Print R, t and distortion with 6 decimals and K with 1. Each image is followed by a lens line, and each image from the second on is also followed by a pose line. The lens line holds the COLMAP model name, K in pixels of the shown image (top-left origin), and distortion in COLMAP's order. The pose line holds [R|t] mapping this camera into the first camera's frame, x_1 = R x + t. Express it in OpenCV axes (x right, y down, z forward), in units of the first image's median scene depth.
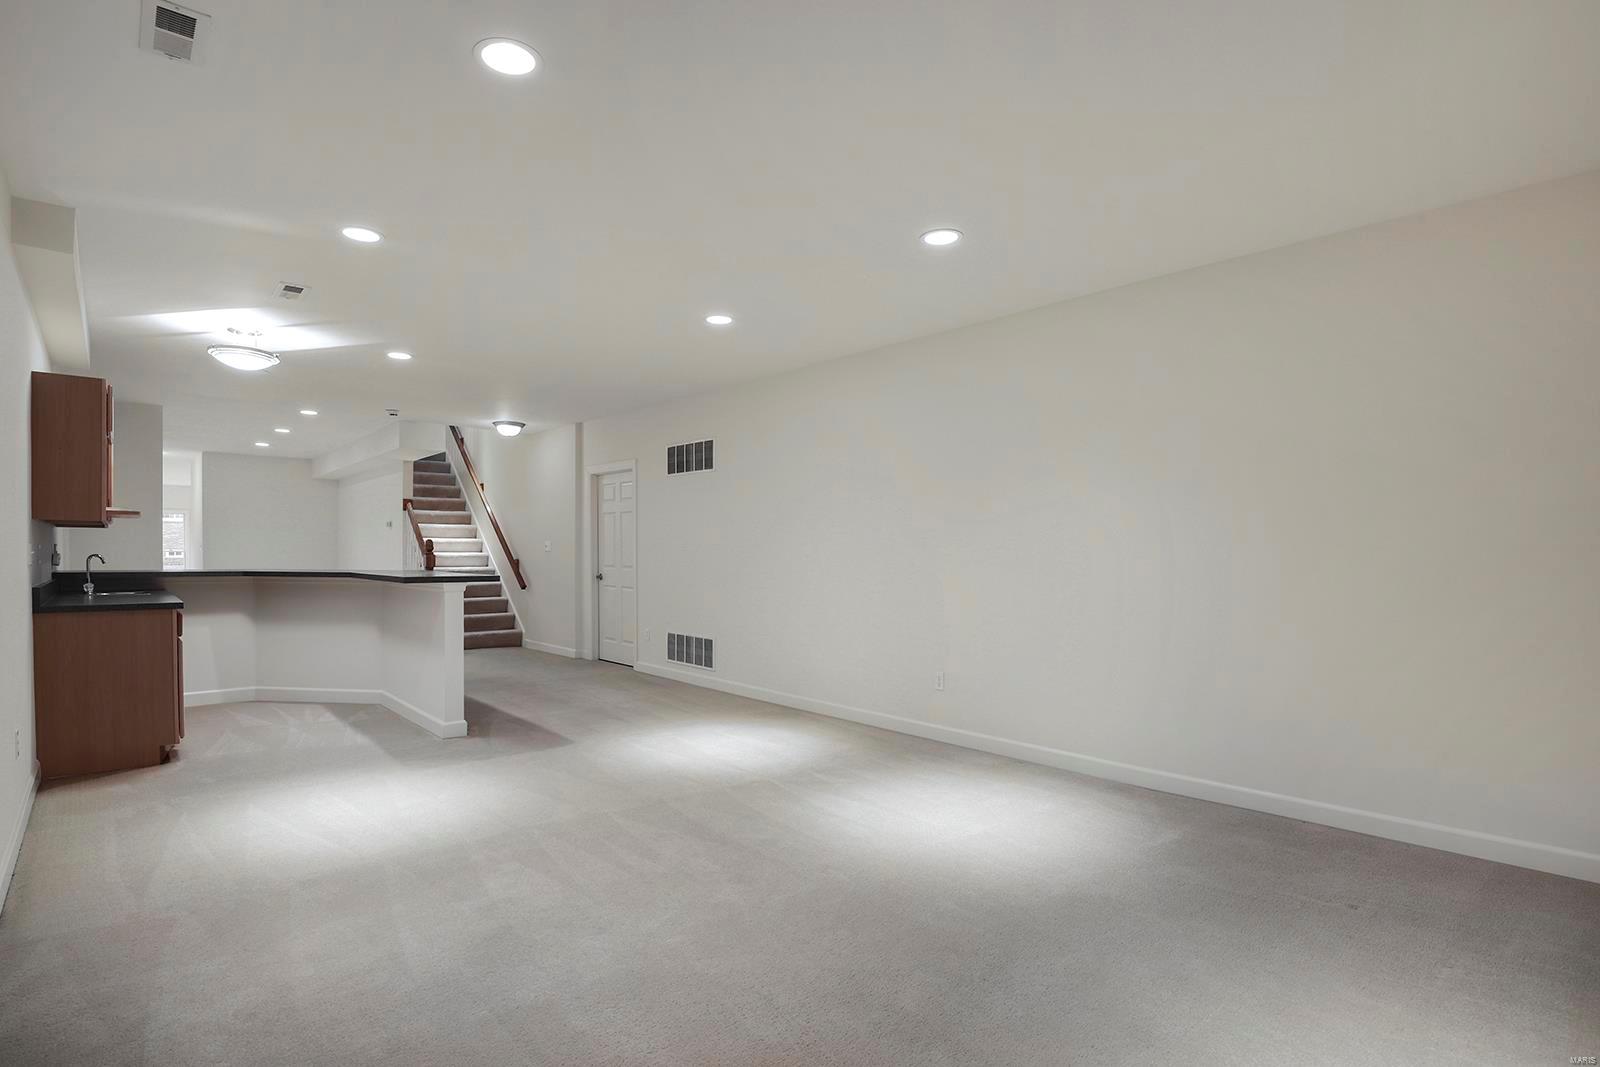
lens RADIAL K [[793.1, 0, 798.3], [0, 793.1, 548.1], [0, 0, 1]] dist [0.000005, -0.000069]
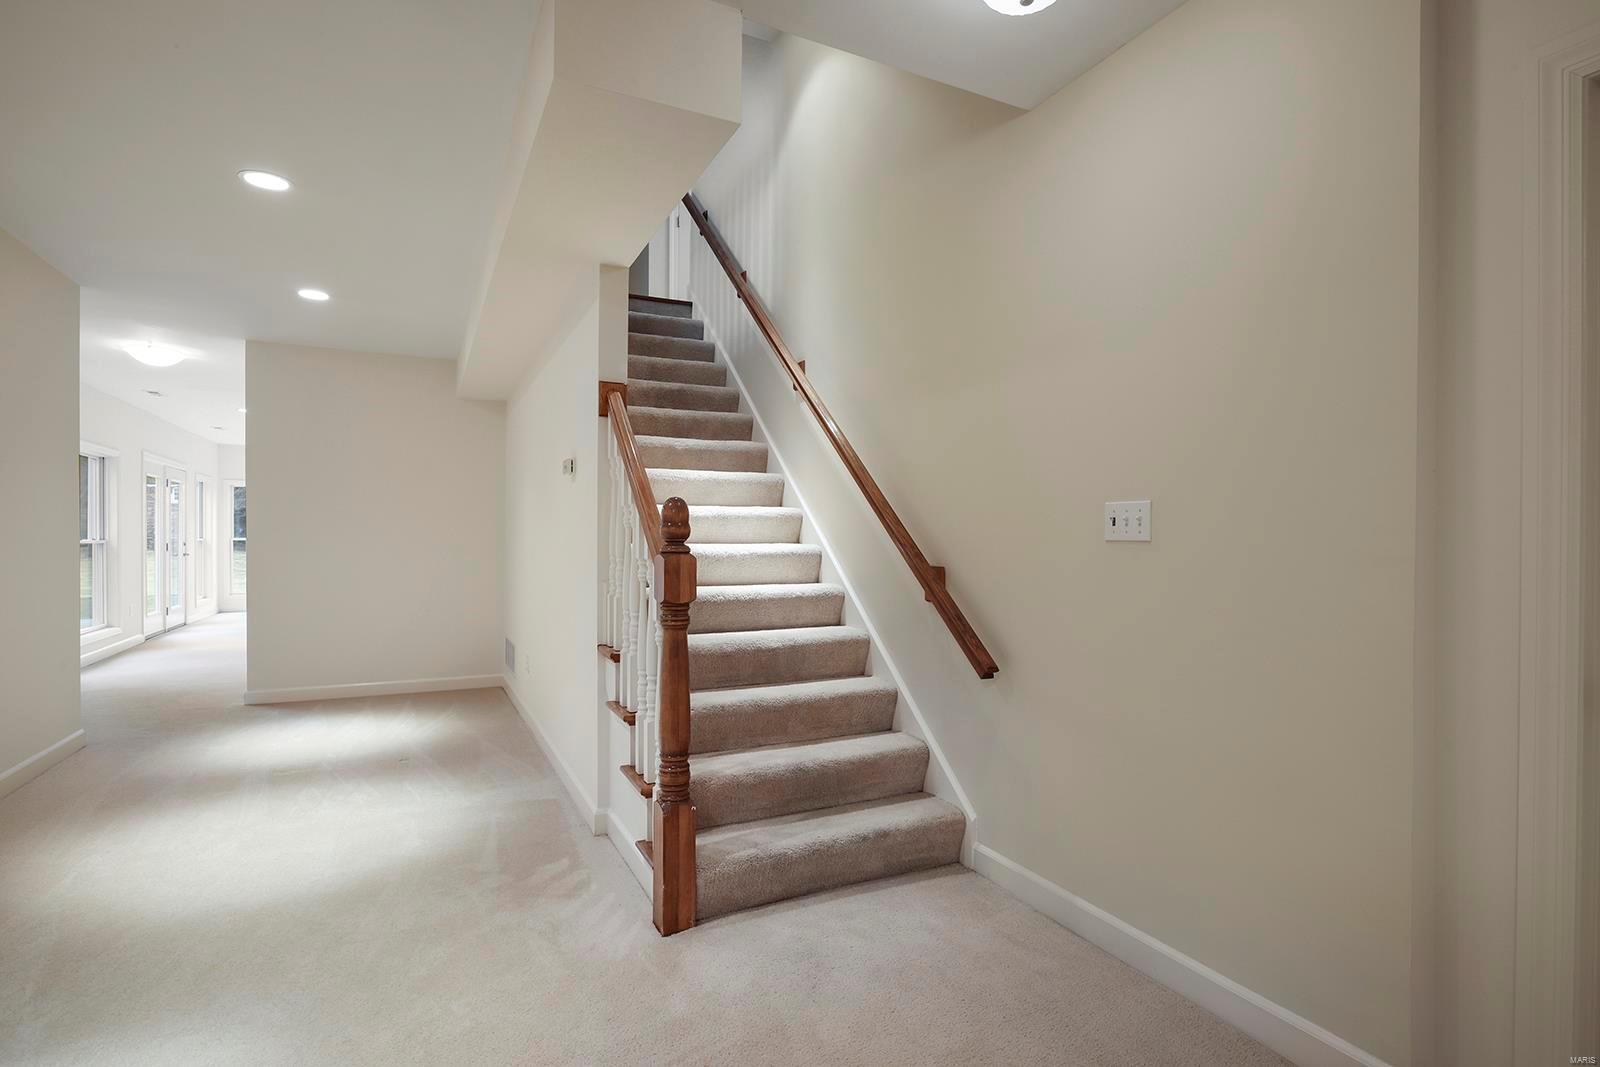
lens RADIAL K [[793.1, 0, 801.5], [0, 793.1, 532.2], [0, 0, 1]] dist [0.000005, -0.000069]
pose [[0.964317, -0.003856, -0.264720, -0.301777], [0.003159, 0.999990, -0.003059, 0.001188], [0.264730, 0.002113, 0.964320, 0.643547]]
